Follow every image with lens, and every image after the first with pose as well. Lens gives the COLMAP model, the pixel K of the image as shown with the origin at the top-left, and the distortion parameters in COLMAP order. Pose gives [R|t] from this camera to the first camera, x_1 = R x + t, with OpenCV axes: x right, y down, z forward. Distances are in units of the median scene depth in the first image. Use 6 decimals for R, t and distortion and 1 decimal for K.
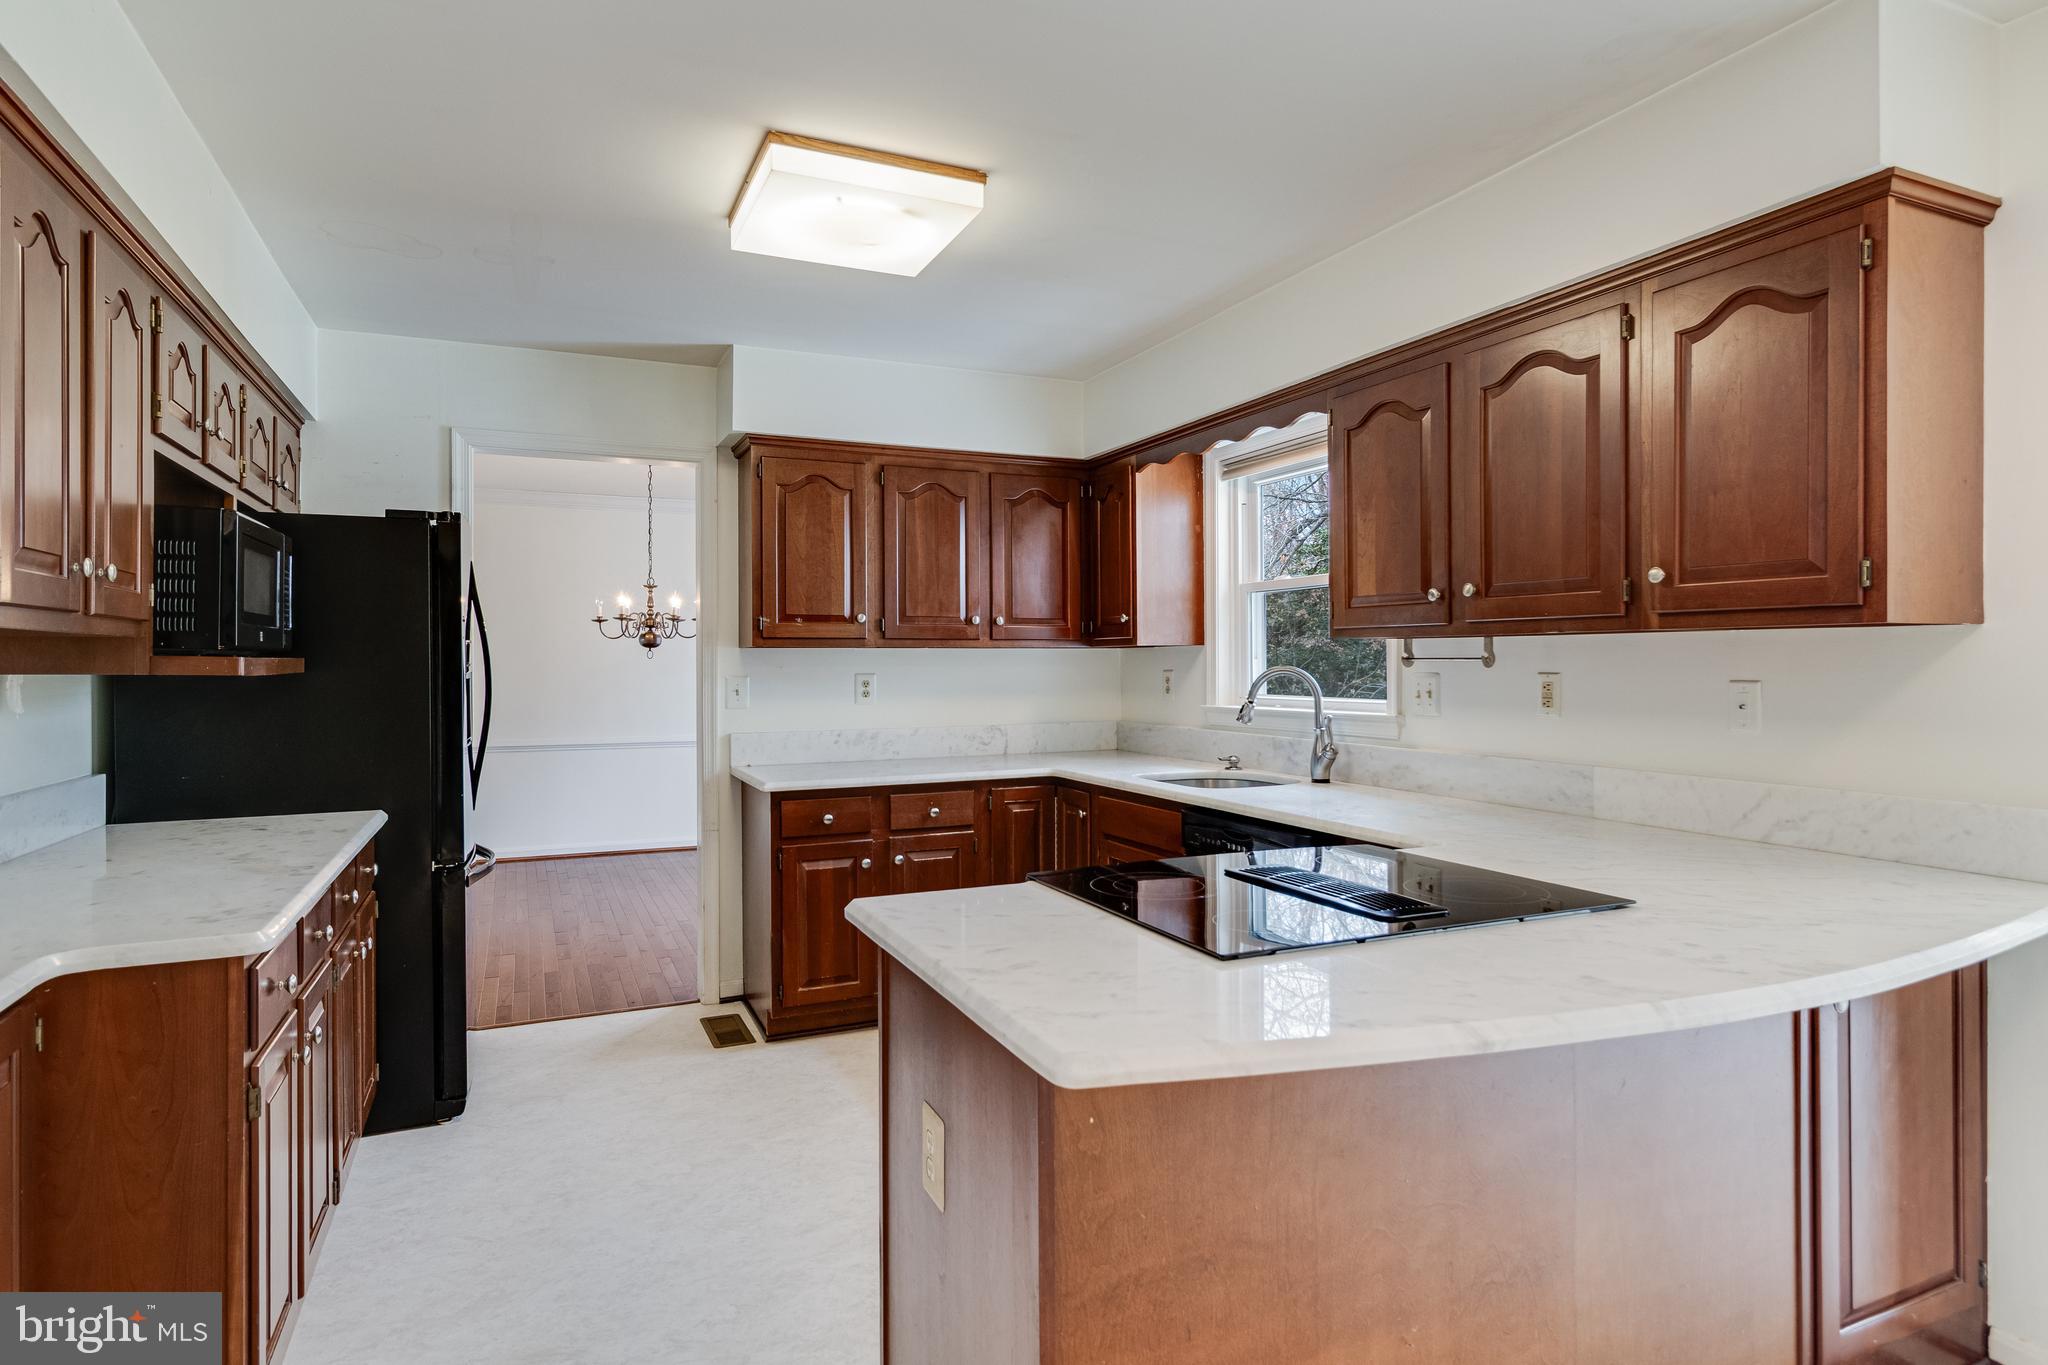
lens RADIAL K [[1113.4, 0, 1024.2], [0, 1113.4, 674.9], [0, 0, 1]] dist [-0.004778, -0.000127]
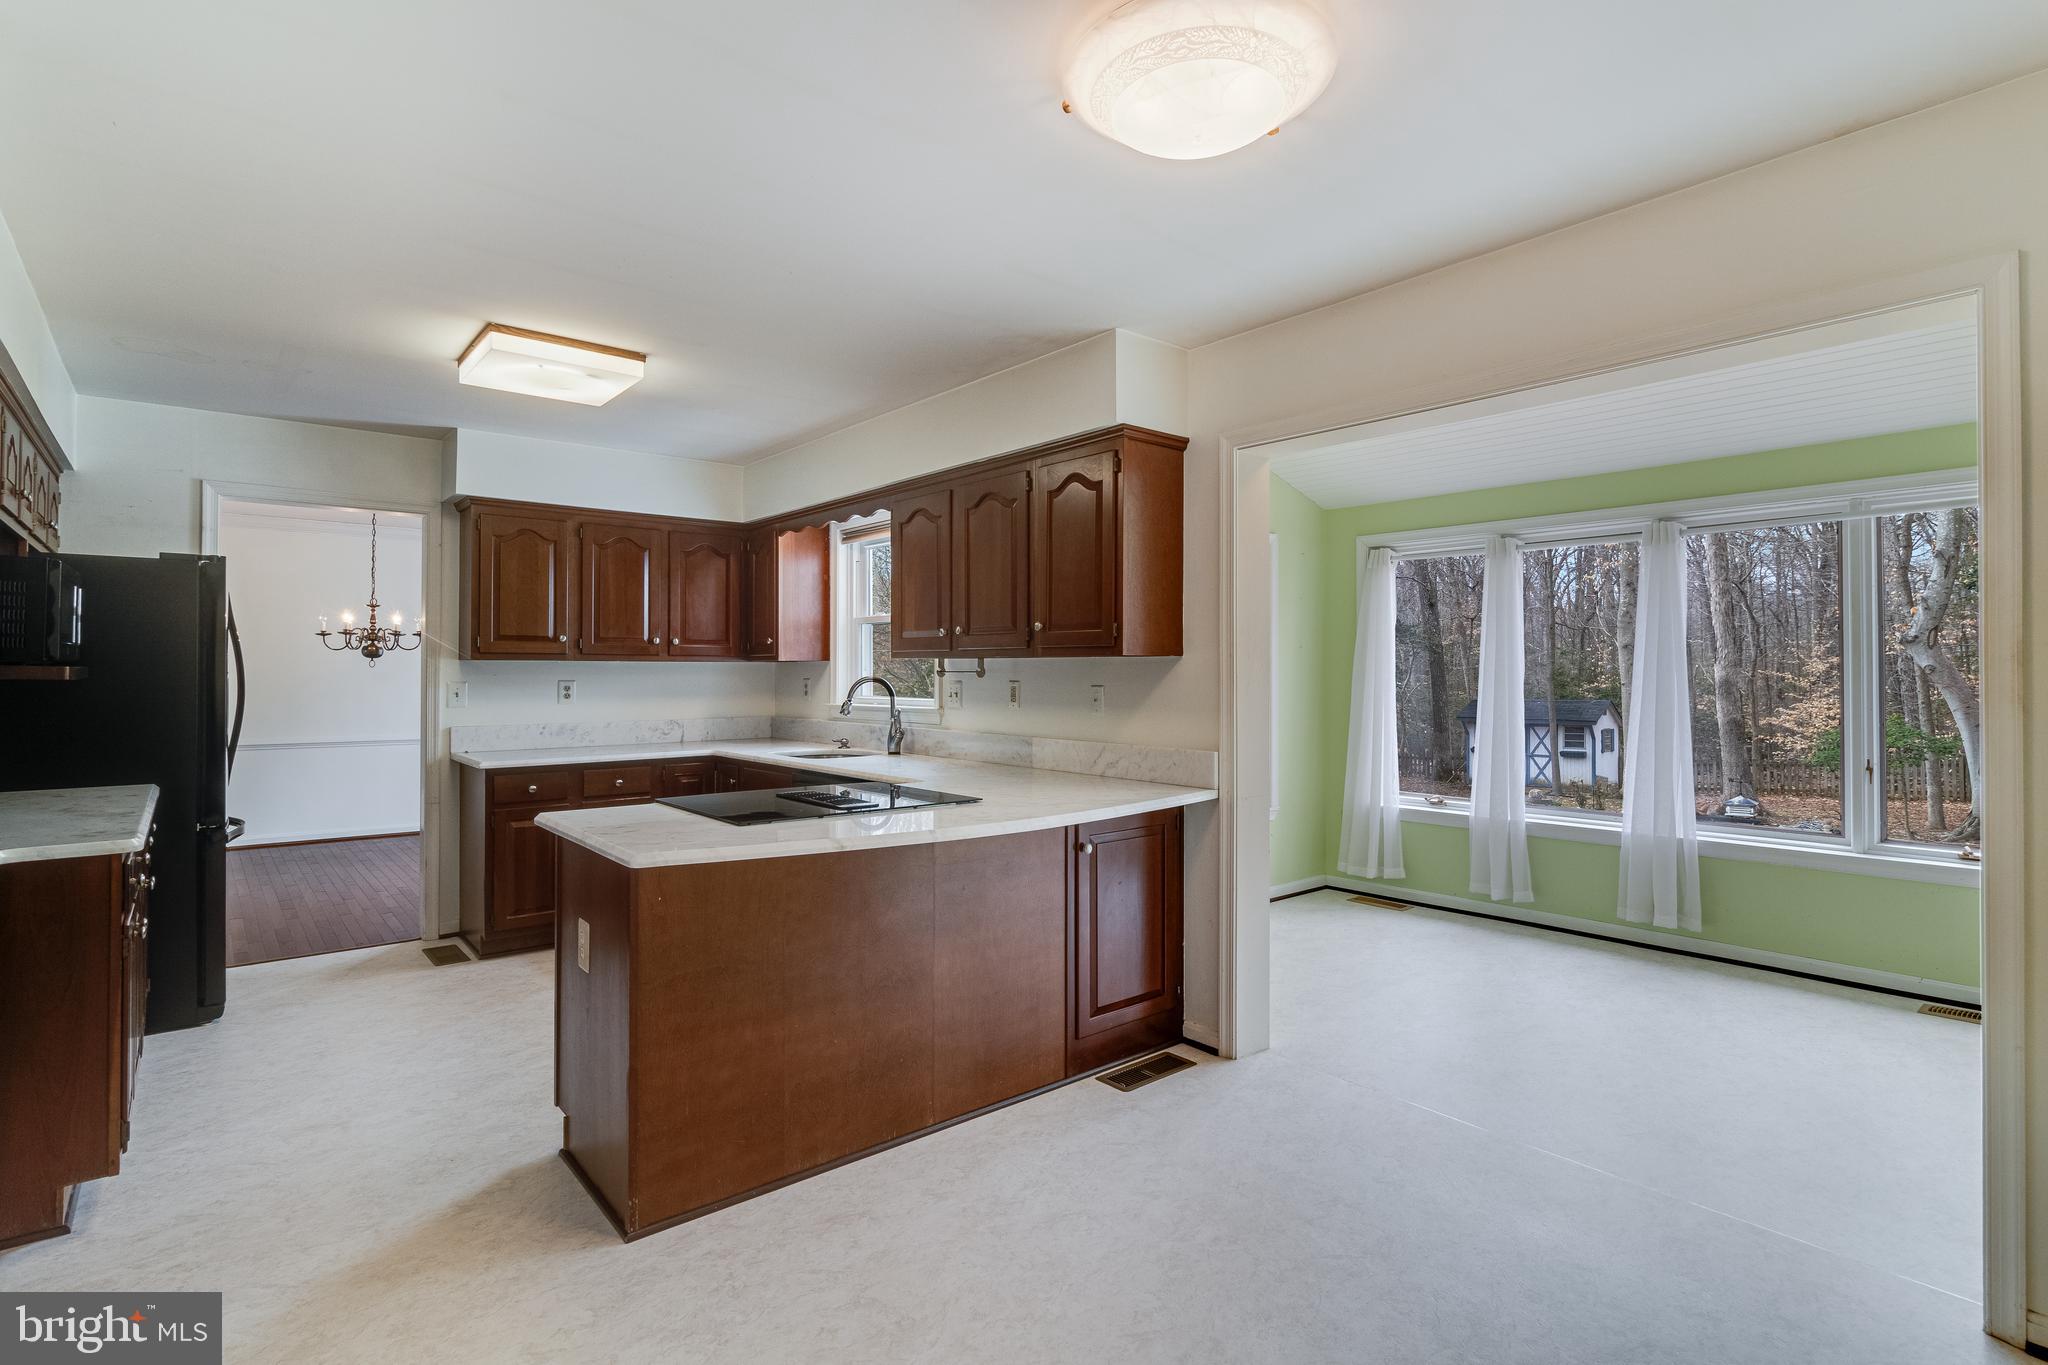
lens RADIAL K [[1005.7, 0, 1027.0], [0, 1005.7, 666.4], [0, 0, 1]] dist [-0.001358, -0.001686]
pose [[0.963482, 0.006714, 0.267688, 0.071521], [-0.002203, 0.999850, -0.017150, 0.001612], [-0.267763, 0.015934, 0.963353, -0.323302]]
